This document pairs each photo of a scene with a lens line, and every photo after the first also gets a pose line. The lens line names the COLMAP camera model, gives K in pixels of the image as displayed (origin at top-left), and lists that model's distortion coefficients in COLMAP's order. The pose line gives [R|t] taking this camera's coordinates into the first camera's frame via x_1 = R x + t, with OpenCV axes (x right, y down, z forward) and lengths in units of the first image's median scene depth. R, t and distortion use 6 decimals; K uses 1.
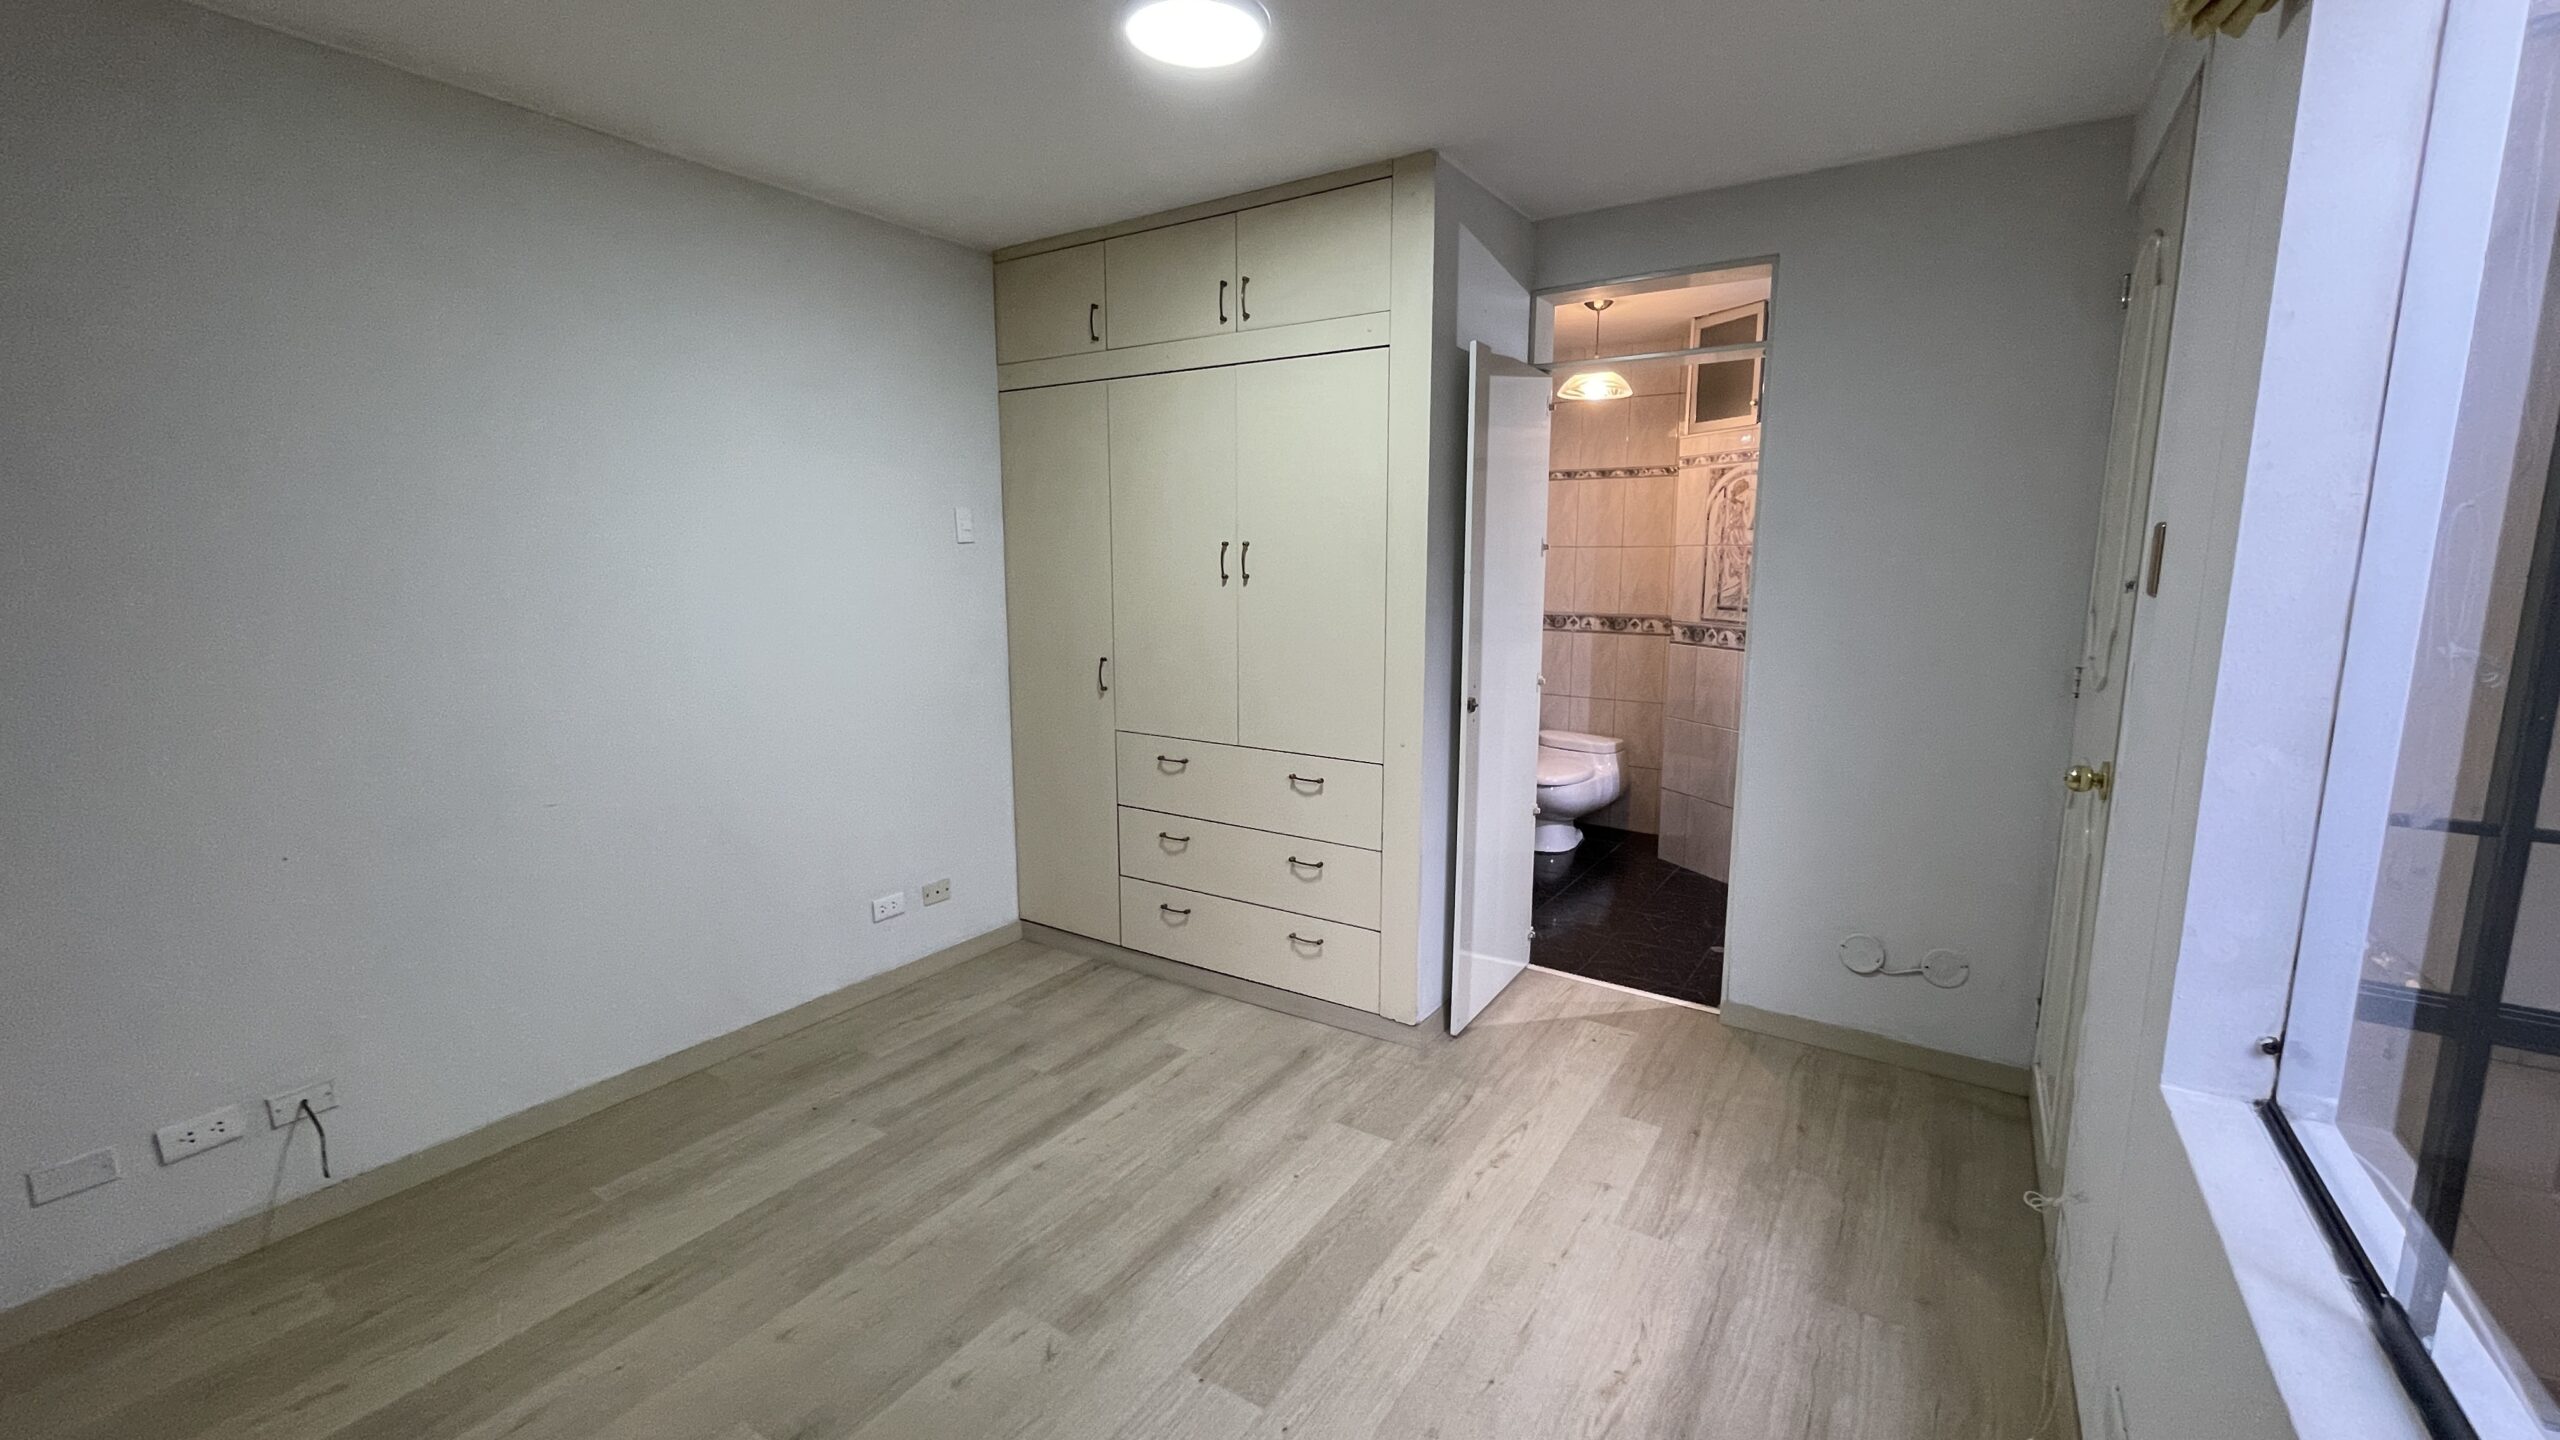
lens RADIAL K [[1038.7, 0, 1272.3], [0, 1038.7, 729.4], [0, 0, 1]] dist [-0.003759, 0.000881]
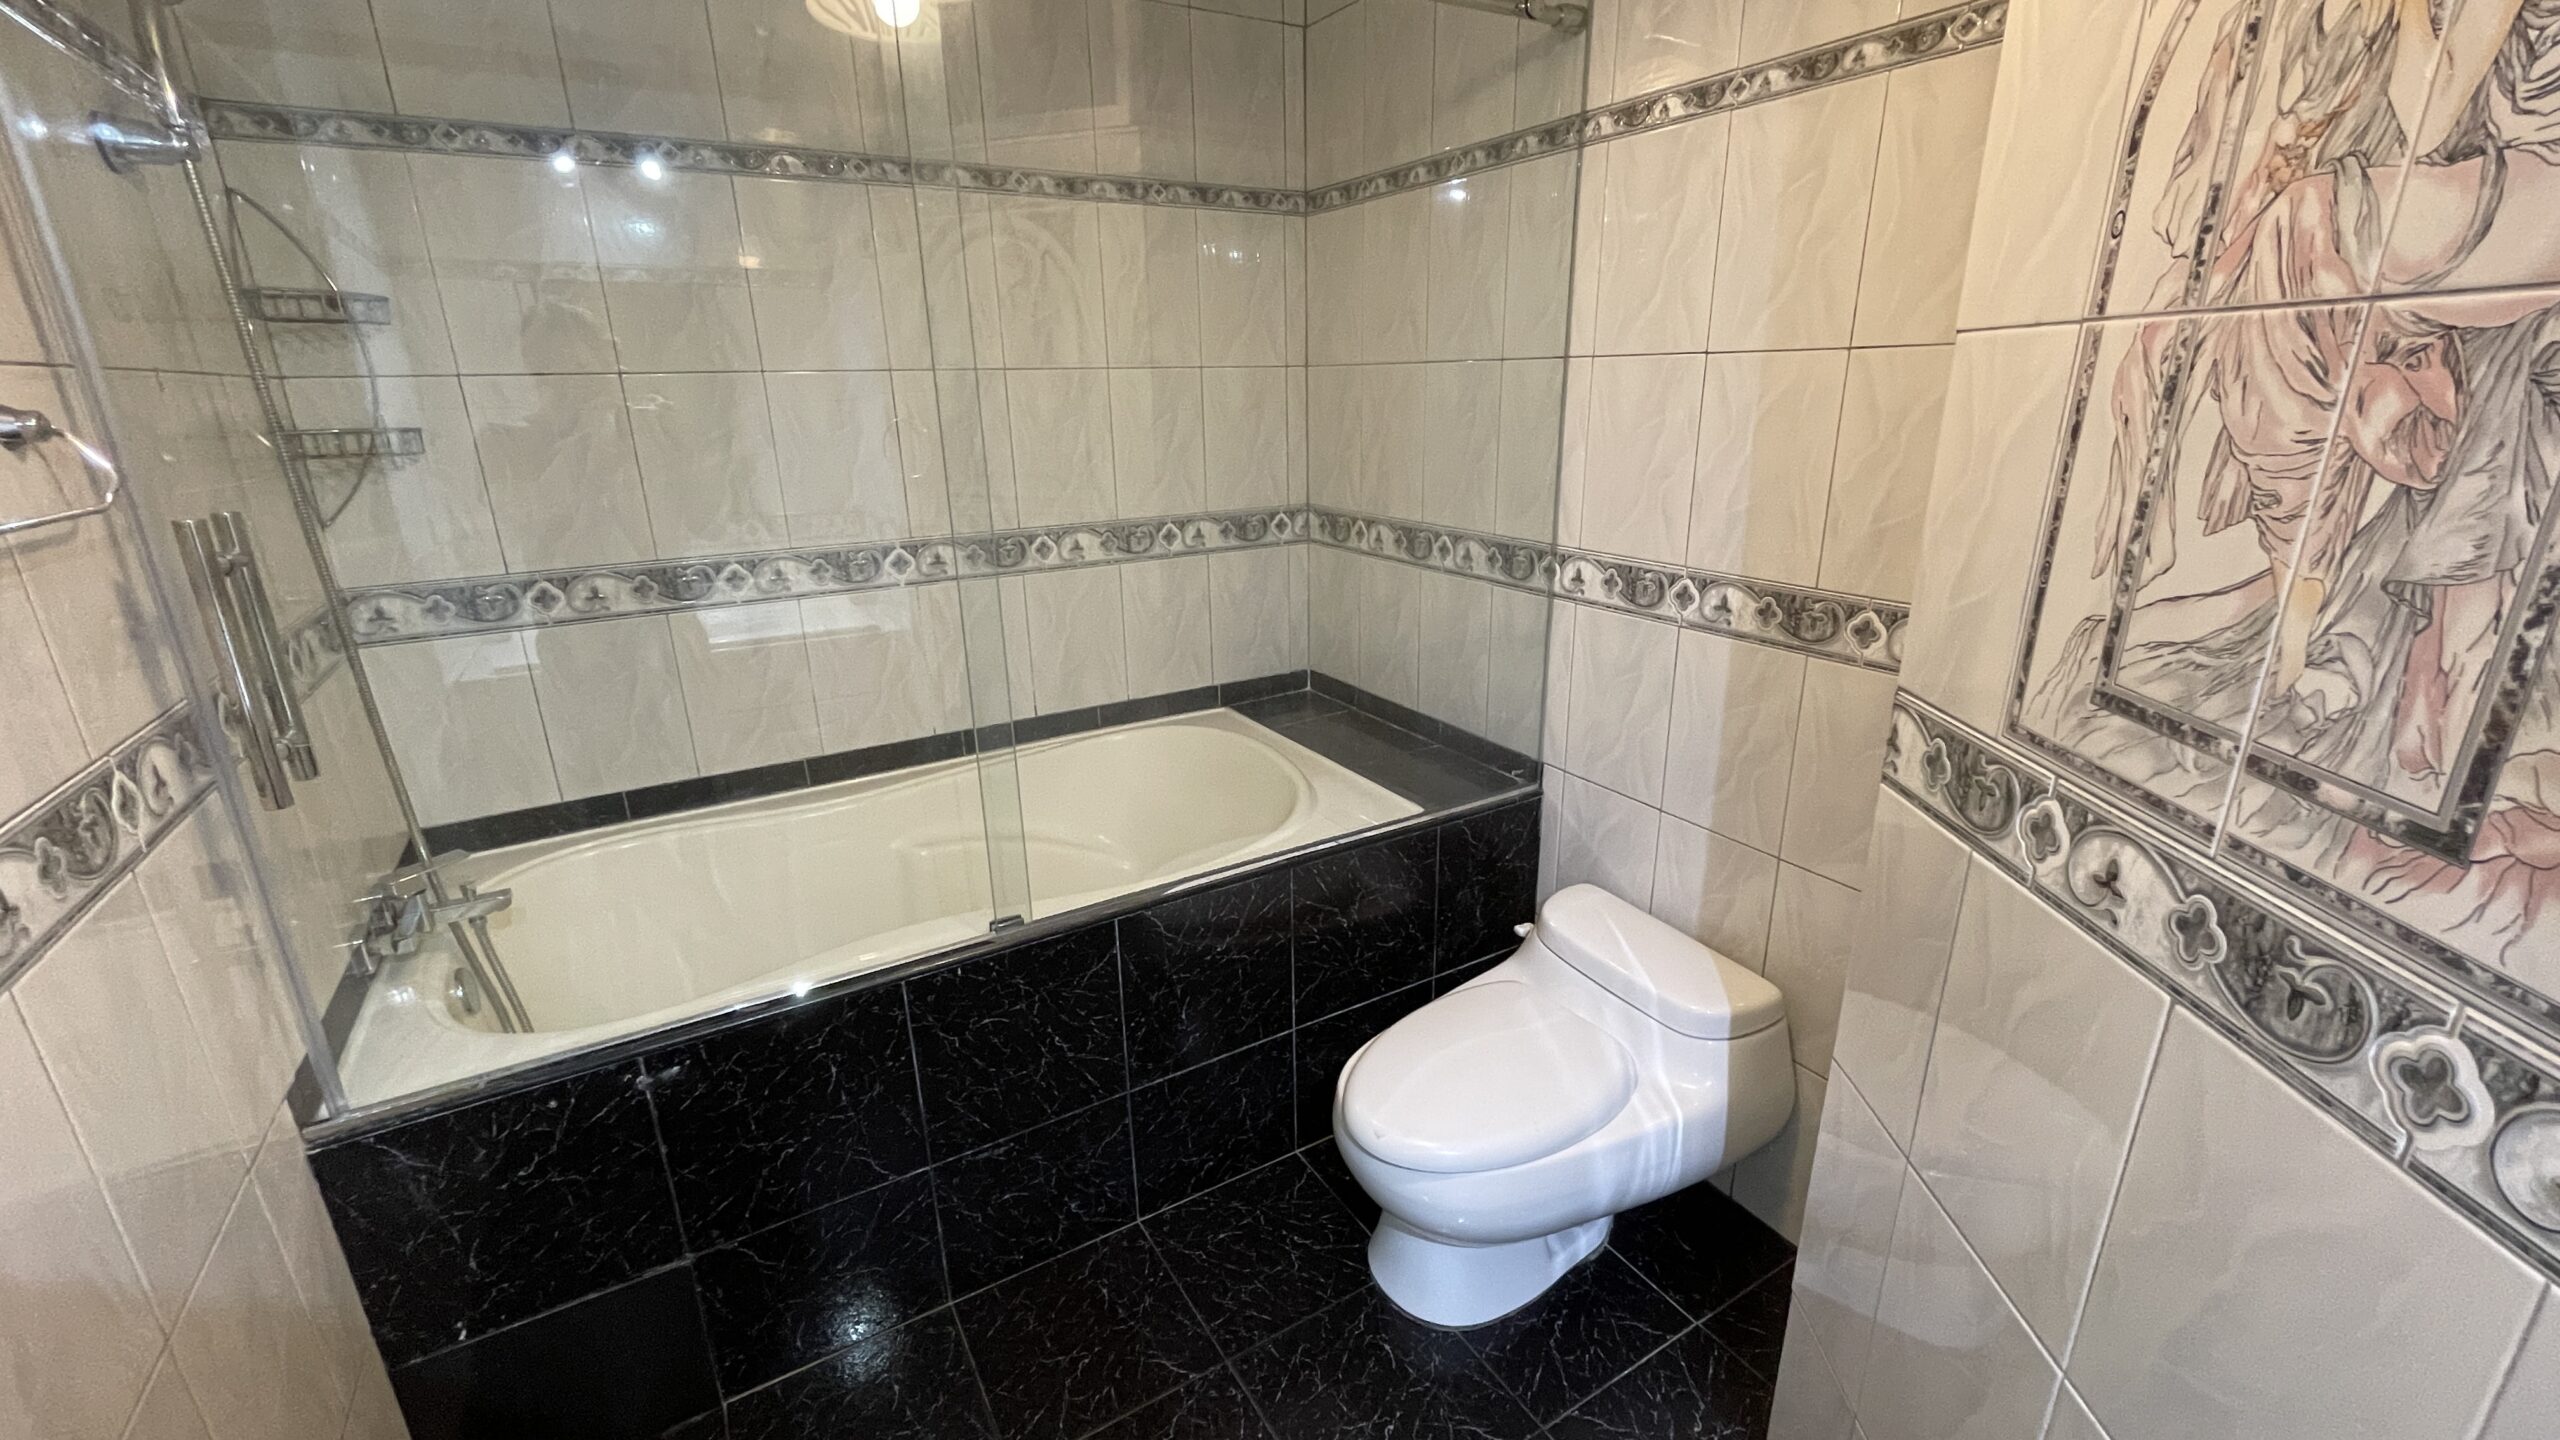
lens RADIAL K [[1038.7, 0, 1274.2], [0, 1038.7, 725.0], [0, 0, 1]] dist [-0.003759, 0.000881]
pose [[0.905906, 0.118286, -0.406624, 0.187104], [-0.054339, 0.984729, 0.165395, -0.066393], [0.419979, -0.127737, 0.898499, 0.392136]]
